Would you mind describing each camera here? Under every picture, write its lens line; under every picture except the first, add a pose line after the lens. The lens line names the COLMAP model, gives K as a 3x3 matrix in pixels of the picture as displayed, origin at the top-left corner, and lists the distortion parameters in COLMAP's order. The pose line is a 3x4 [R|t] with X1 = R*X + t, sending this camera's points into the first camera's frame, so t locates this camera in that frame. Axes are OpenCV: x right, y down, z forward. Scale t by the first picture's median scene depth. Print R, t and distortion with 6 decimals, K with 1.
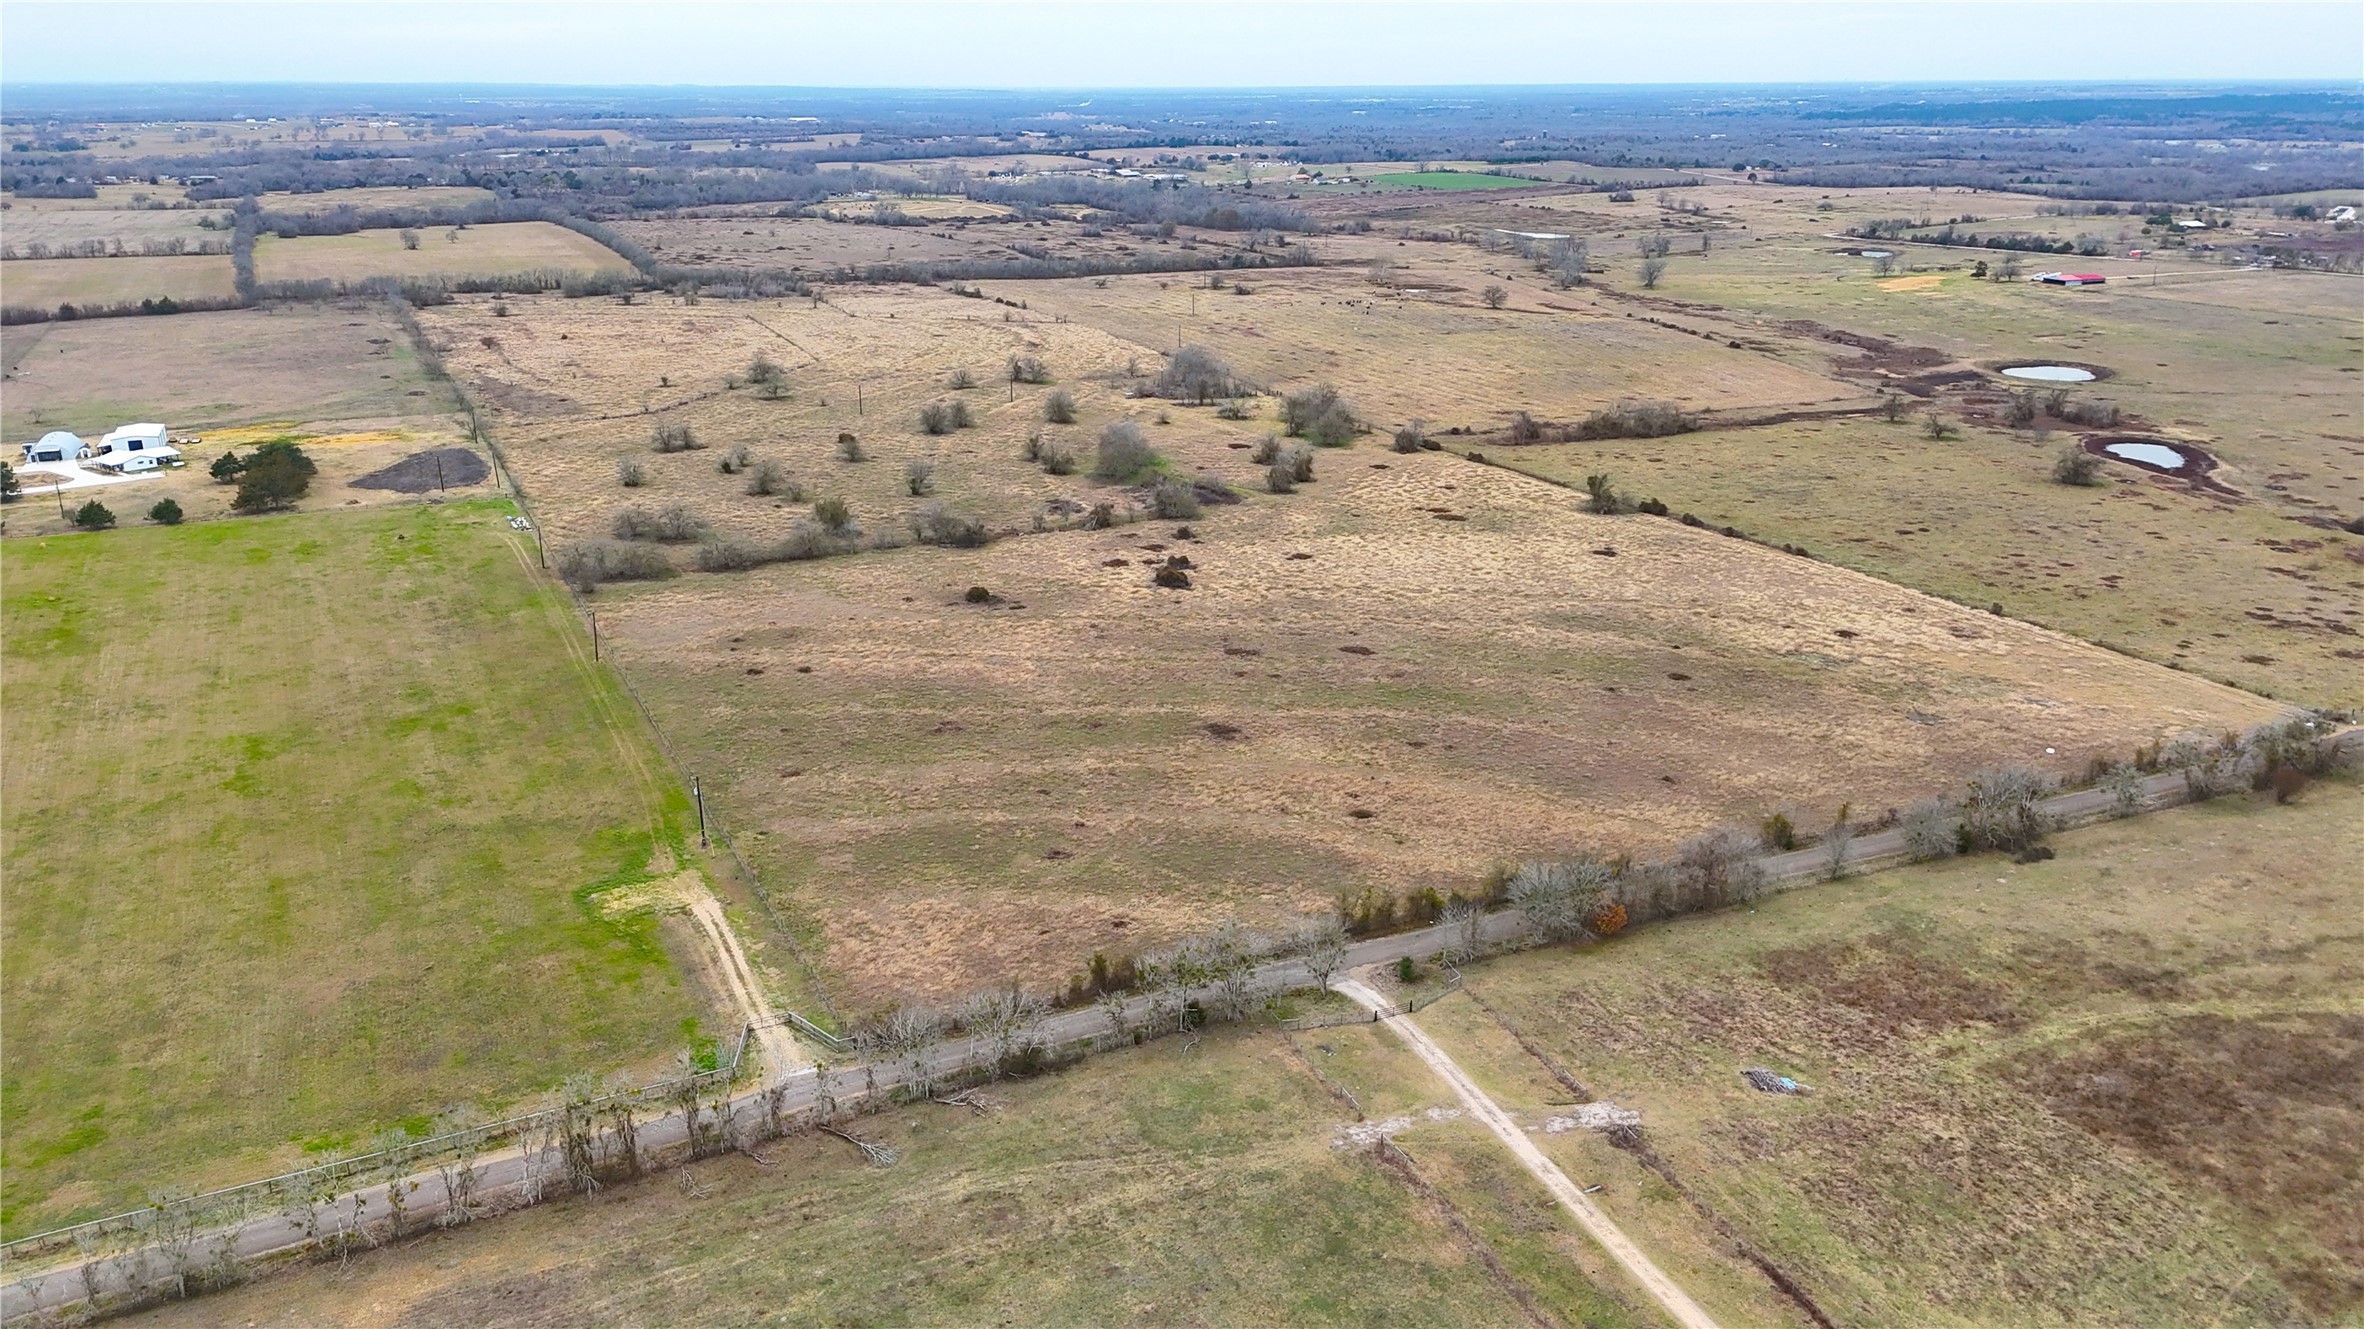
lens RADIAL K [[1733.7, 0, 1182.0], [0, 1733.7, 664.5], [0, 0, 1]] dist [0.076380, -0.073637]
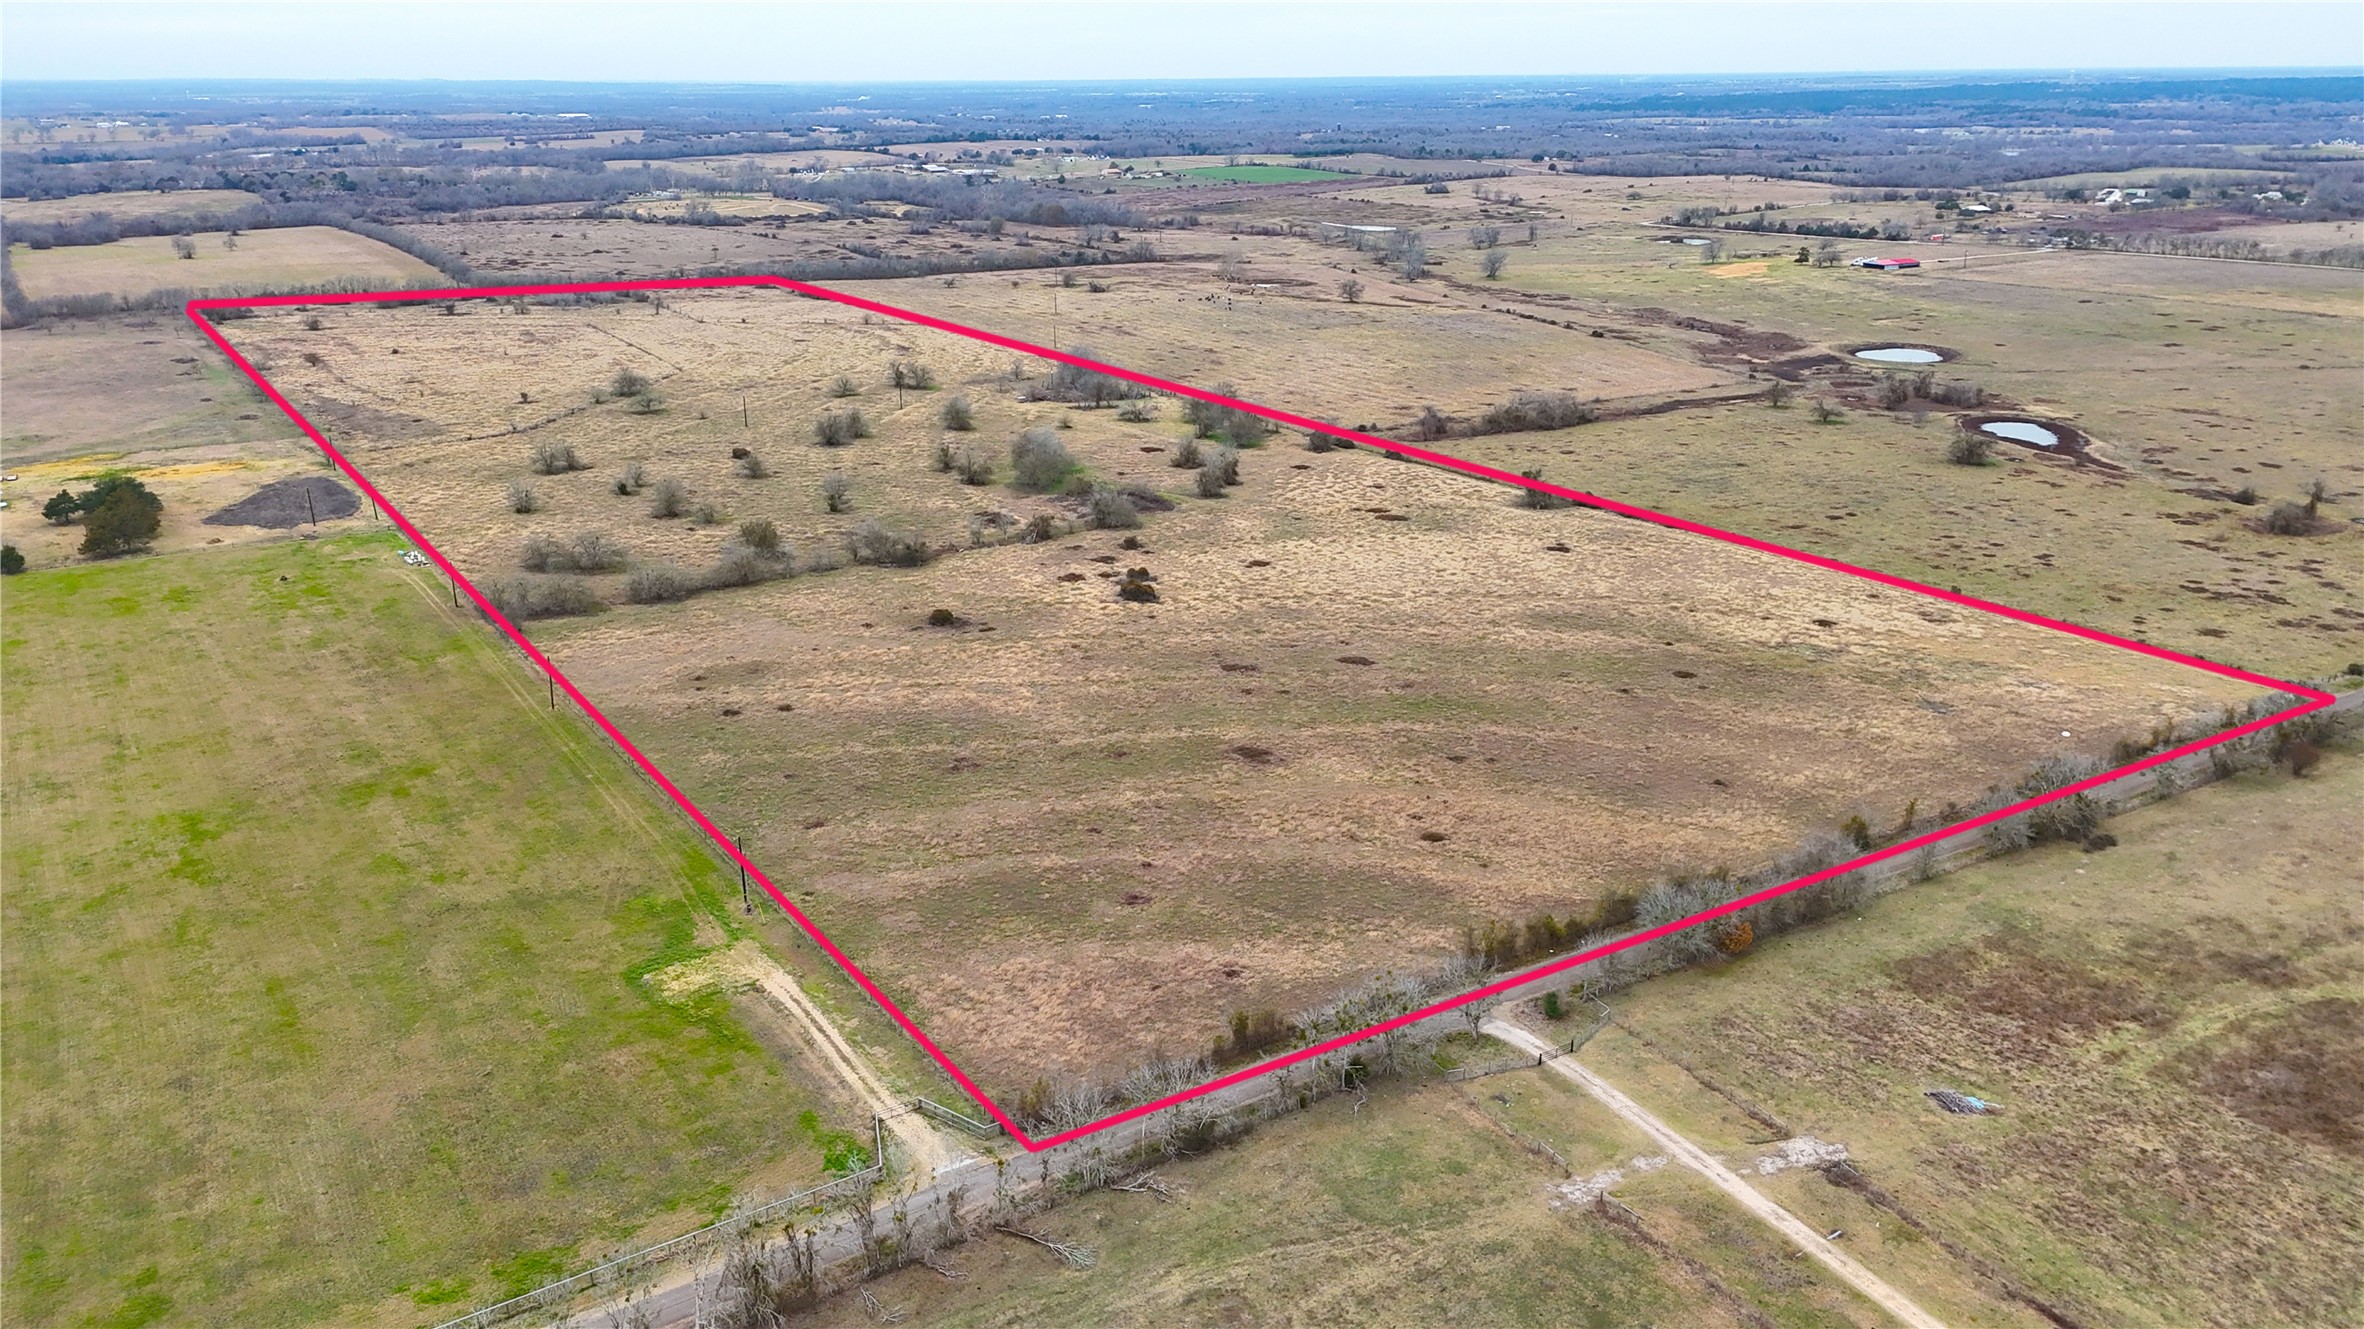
lens RADIAL K [[1733.7, 0, 1182.0], [0, 1733.7, 664.5], [0, 0, 1]] dist [0.076380, -0.073637]
pose [[0.992603, -0.043330, 0.113414, -0.108459], [0.042949, 0.999060, 0.005795, -0.016265], [-0.113559, -0.000882, 0.993531, 0.044807]]
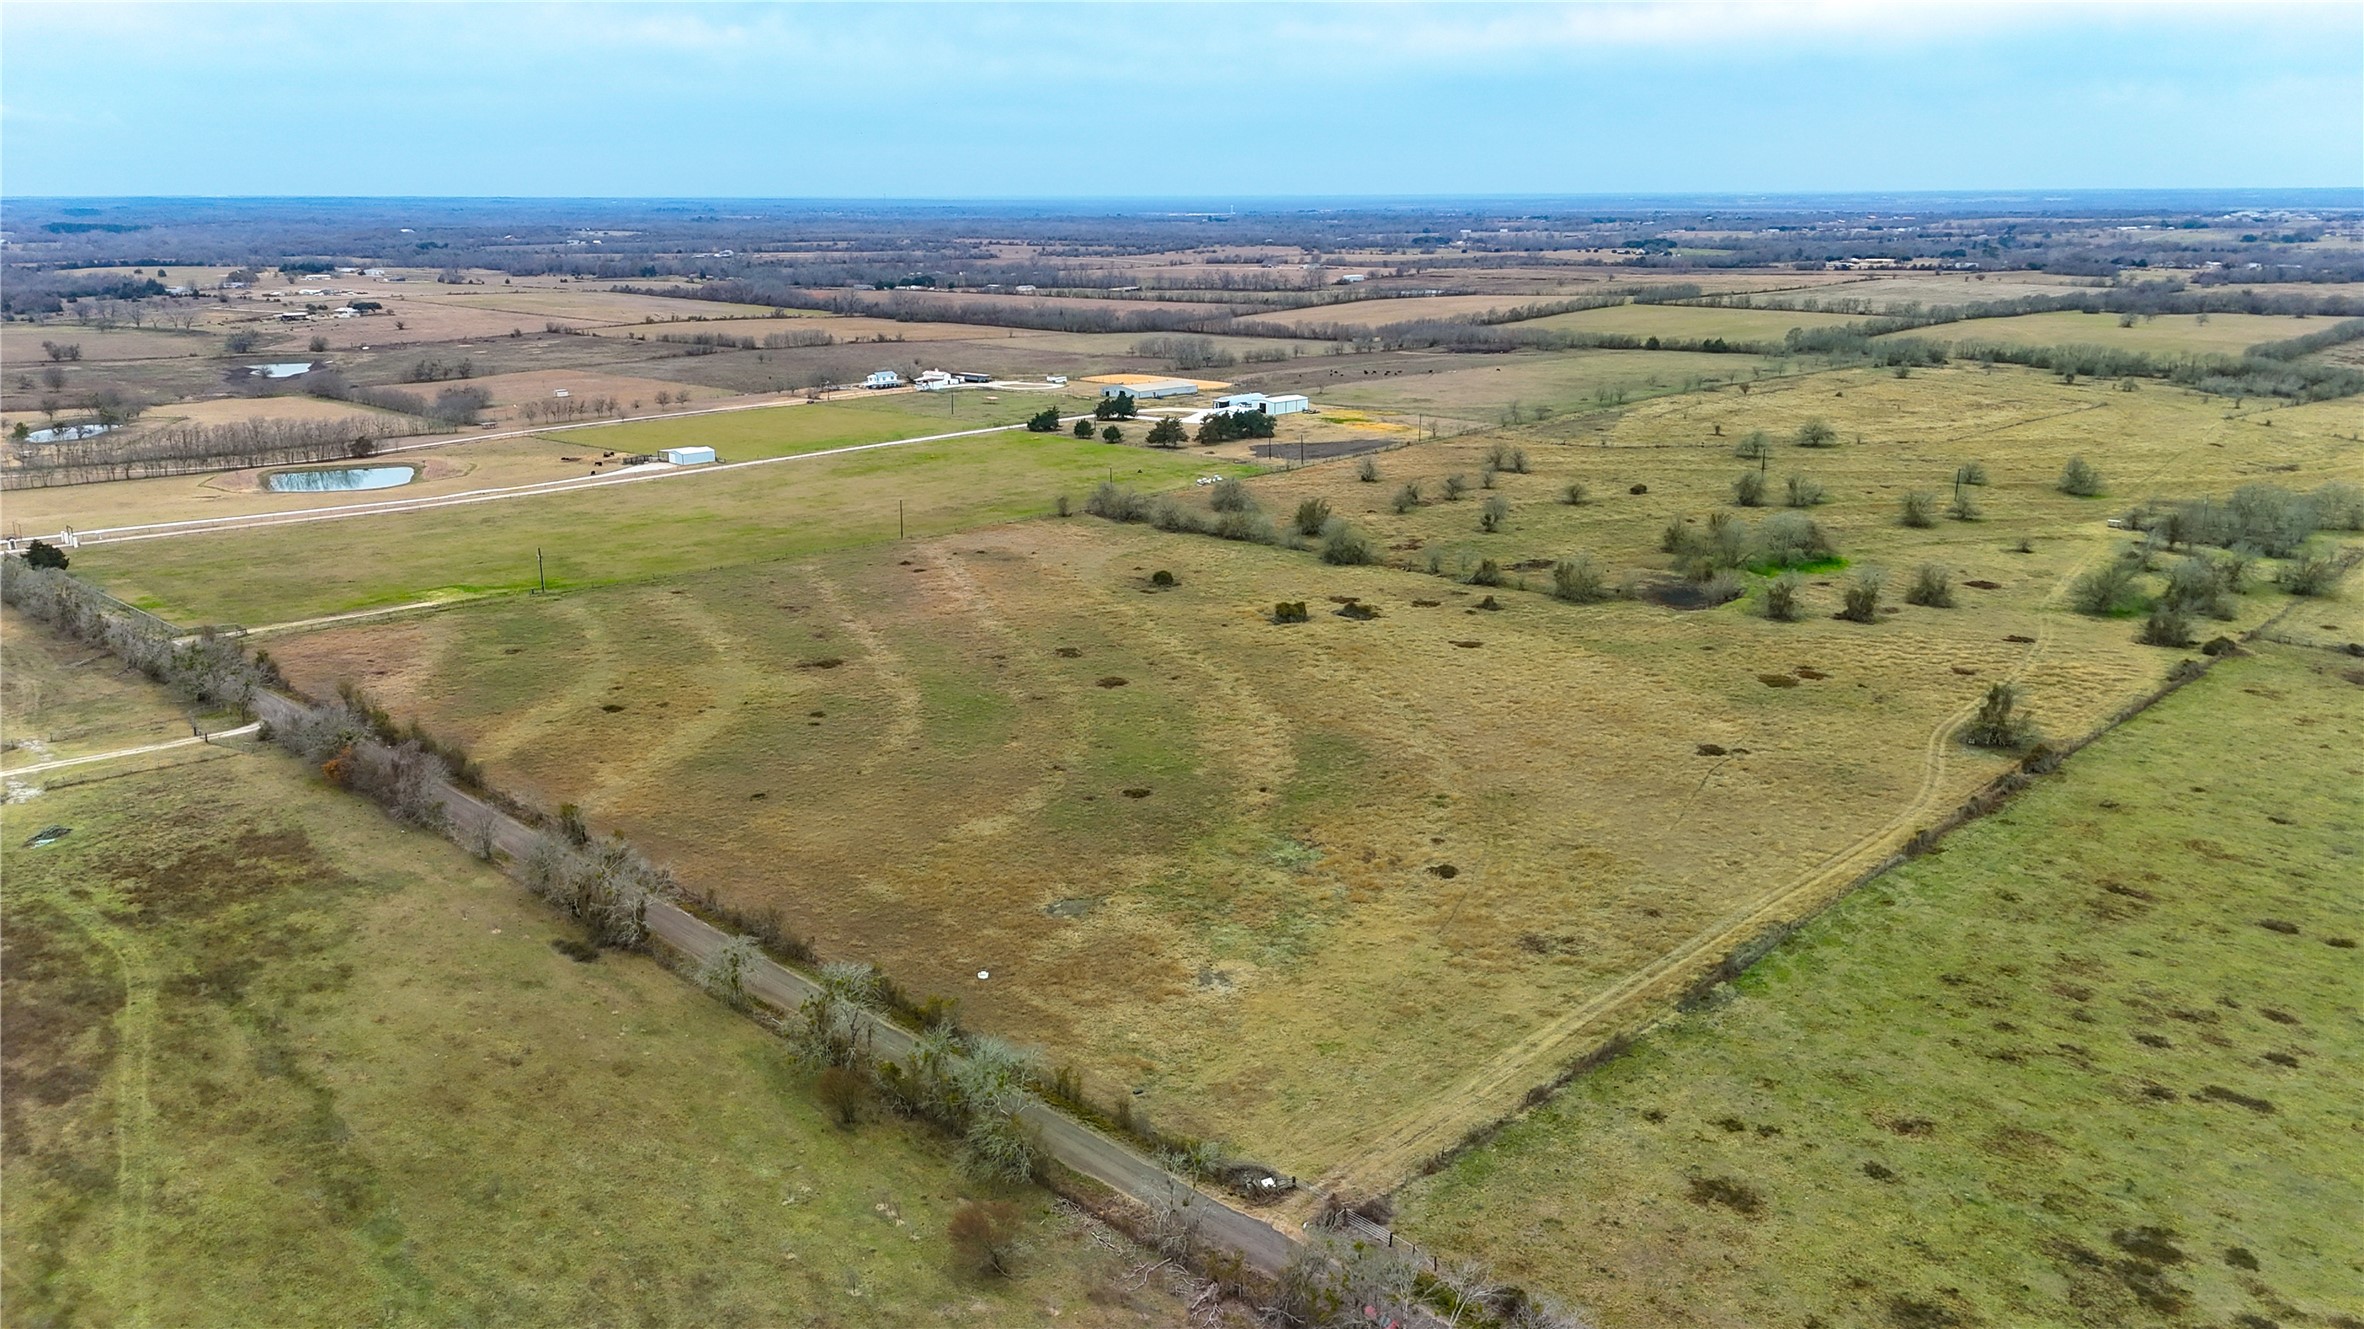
lens RADIAL K [[1724.9, 0, 1182.0], [0, 1724.9, 664.5], [0, 0, 1]] dist [0.083206, -0.083138]
pose [[0.353111, 0.248136, -0.902076, 0.967275], [-0.295394, 0.944437, 0.144158, -0.164937], [0.887725, 0.215564, 0.406788, 0.666376]]
